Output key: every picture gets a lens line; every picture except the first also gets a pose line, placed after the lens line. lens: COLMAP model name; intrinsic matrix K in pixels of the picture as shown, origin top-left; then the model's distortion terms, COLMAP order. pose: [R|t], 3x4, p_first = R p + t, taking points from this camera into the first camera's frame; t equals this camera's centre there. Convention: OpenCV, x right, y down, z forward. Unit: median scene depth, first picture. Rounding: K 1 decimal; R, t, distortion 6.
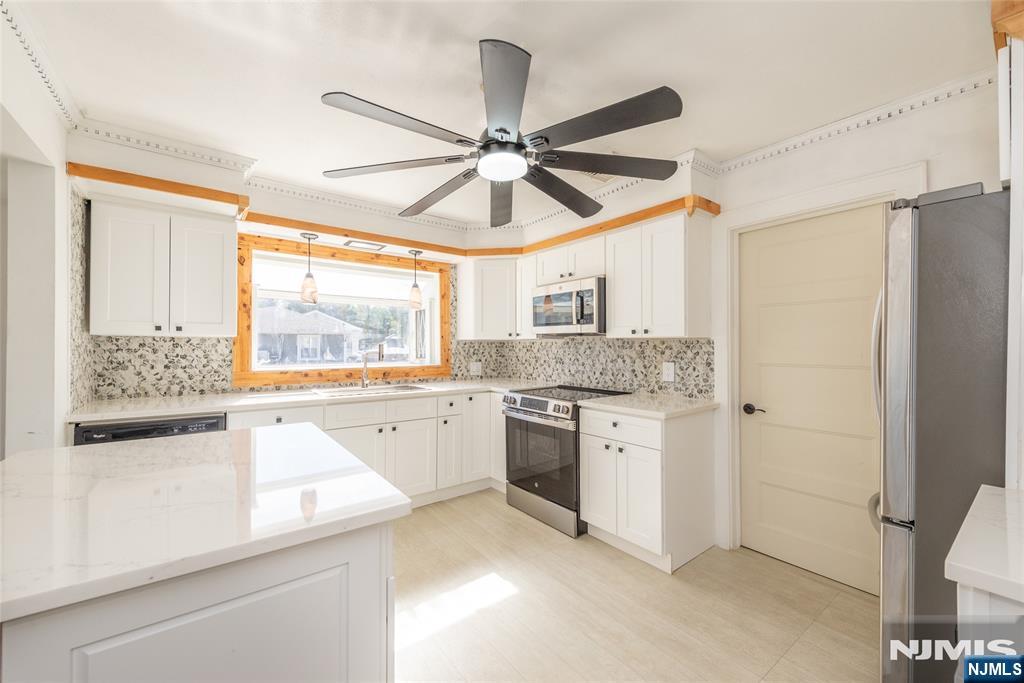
lens RADIAL K [[398.5, 0, 512.0], [0, 398.5, 341.5], [0, 0, 1]] dist [-0.000756, -0.000081]
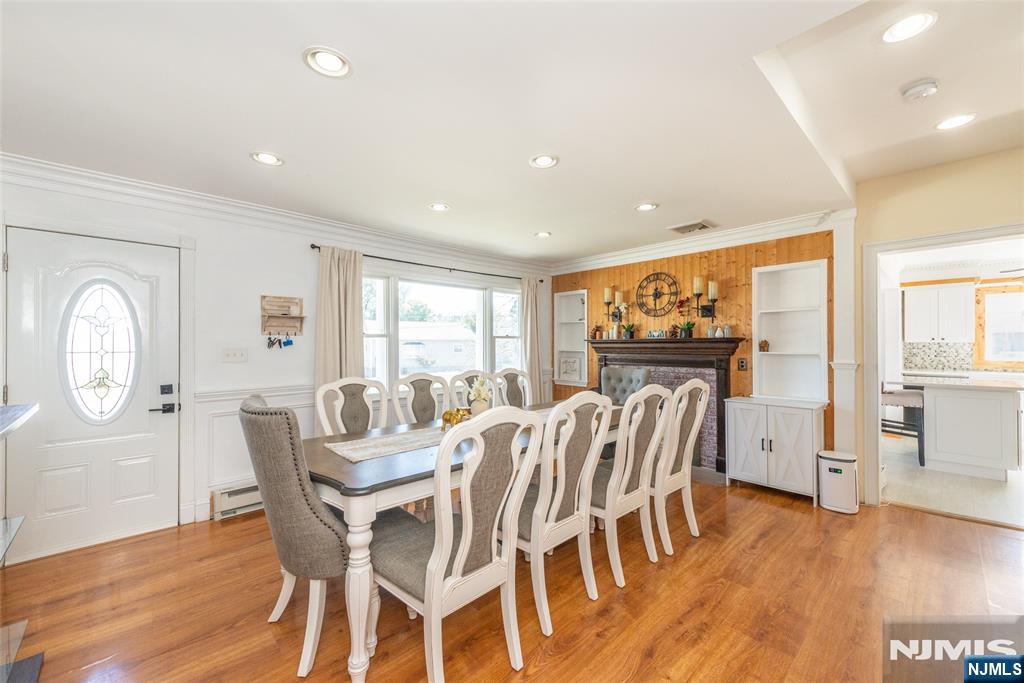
lens RADIAL K [[410.1, 0, 512.0], [0, 410.1, 341.5], [0, 0, 1]] dist [0.000761, 0.000203]
pose [[0.081461, -0.008667, -0.996639, 1.124241], [0.008529, 0.999932, -0.007998, -0.017408], [0.996640, -0.007848, 0.081530, -1.418644]]
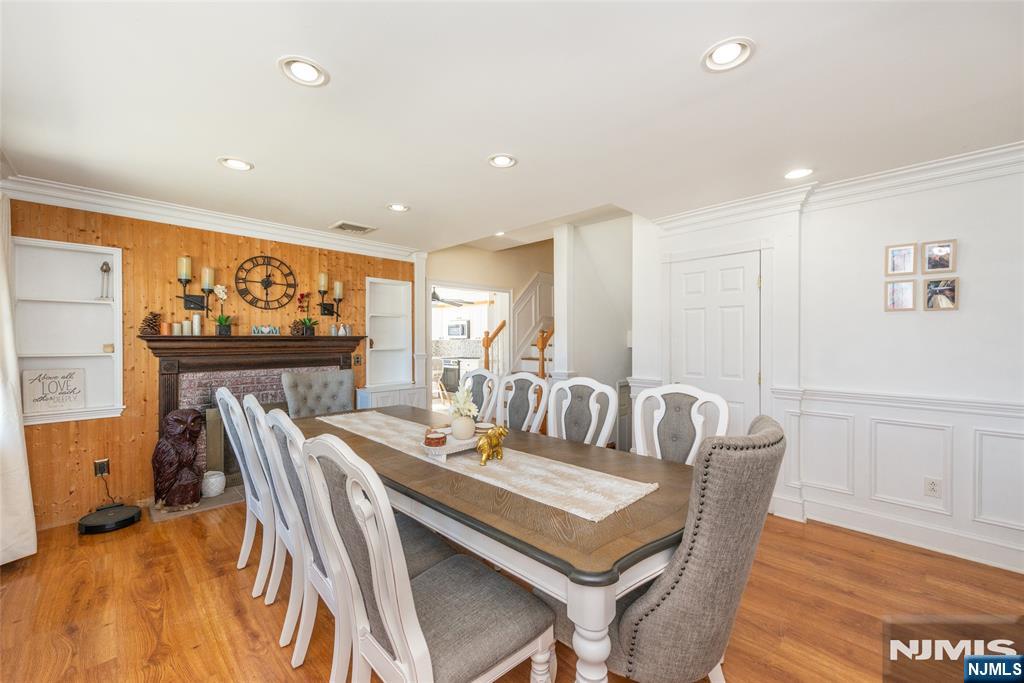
lens RADIAL K [[398.5, 0, 512.0], [0, 398.5, 341.5], [0, 0, 1]] dist [-0.000756, -0.000081]
pose [[0.991641, -0.001002, 0.129023, 0.160180], [-0.000499, 0.999933, 0.011603, -0.033548], [-0.129026, -0.011570, 0.991574, -2.136262]]
